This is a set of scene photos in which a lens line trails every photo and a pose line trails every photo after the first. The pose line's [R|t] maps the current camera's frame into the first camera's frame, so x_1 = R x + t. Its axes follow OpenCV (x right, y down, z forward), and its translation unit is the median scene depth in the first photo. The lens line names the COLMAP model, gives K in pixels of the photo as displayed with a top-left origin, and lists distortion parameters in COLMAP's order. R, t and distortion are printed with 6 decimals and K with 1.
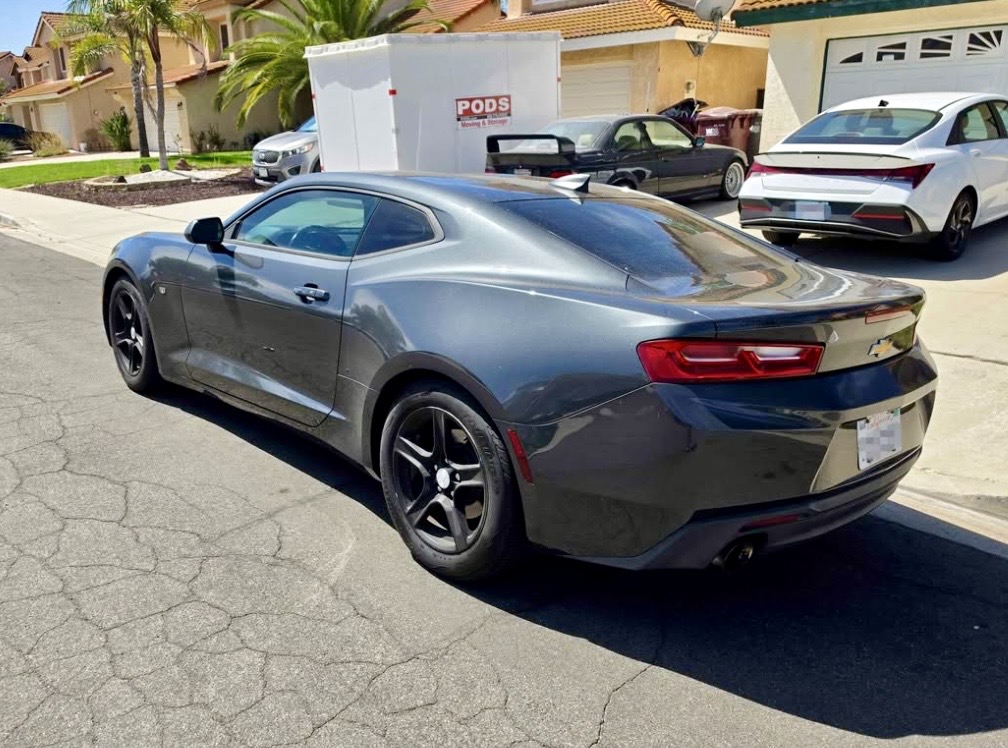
lens RADIAL K [[832.2, 0, 471.6], [0, 832.2, 382.3], [0, 0, 1]] dist [0.083298, -0.119513]
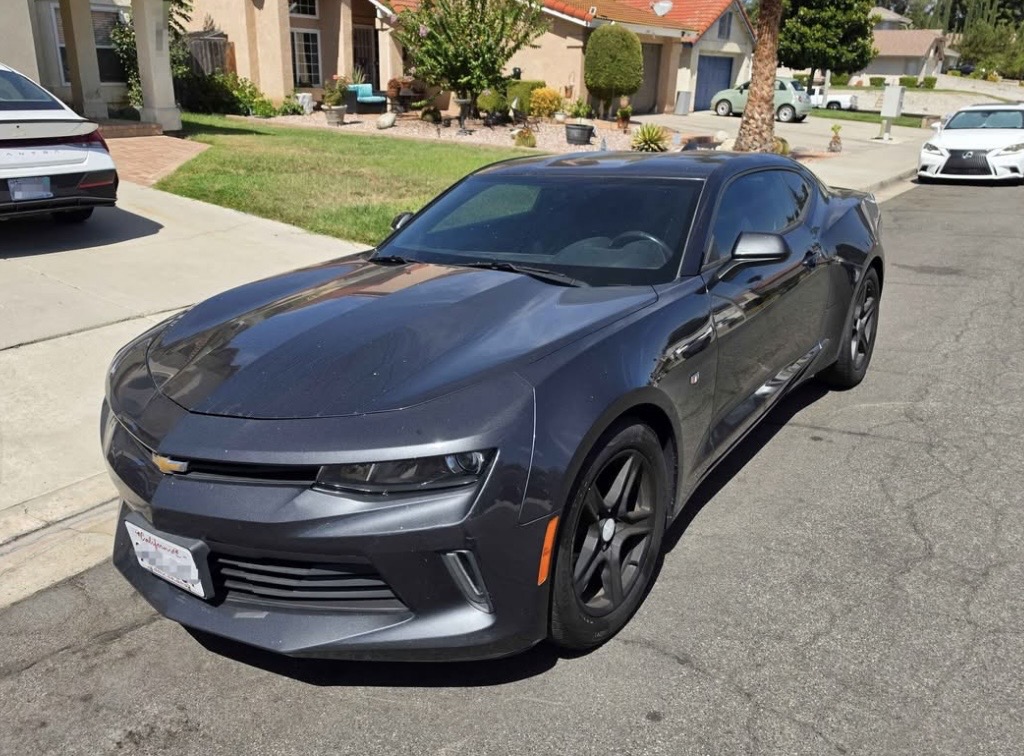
lens RADIAL K [[801.9, 0, 483.5], [0, 801.9, 374.3], [0, 0, 1]] dist [0.056888, -0.071089]
pose [[-0.202211, -0.329380, 0.922290, -0.806770], [0.271856, 0.885855, 0.375972, -0.346801], [-0.940853, 0.326756, -0.089586, 1.087602]]
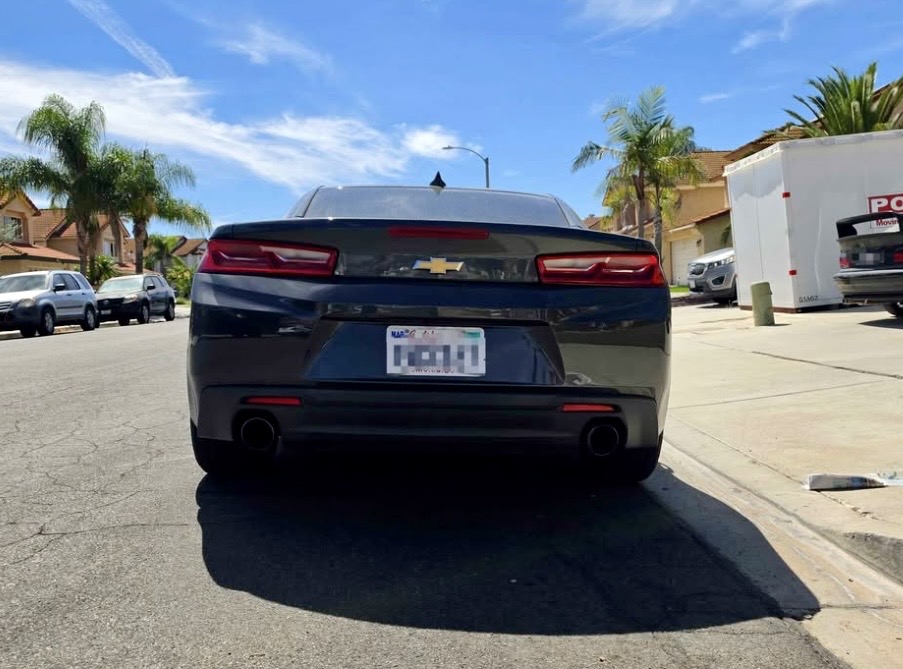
lens RADIAL K [[835.8, 0, 471.0], [0, 835.8, 302.7], [0, 0, 1]] dist [0.115218, -0.190176]
pose [[0.775947, -0.009881, -0.630721, 0.624851], [-0.156944, 0.965411, -0.208205, 0.113433], [0.610963, 0.260544, 0.747557, 0.139073]]
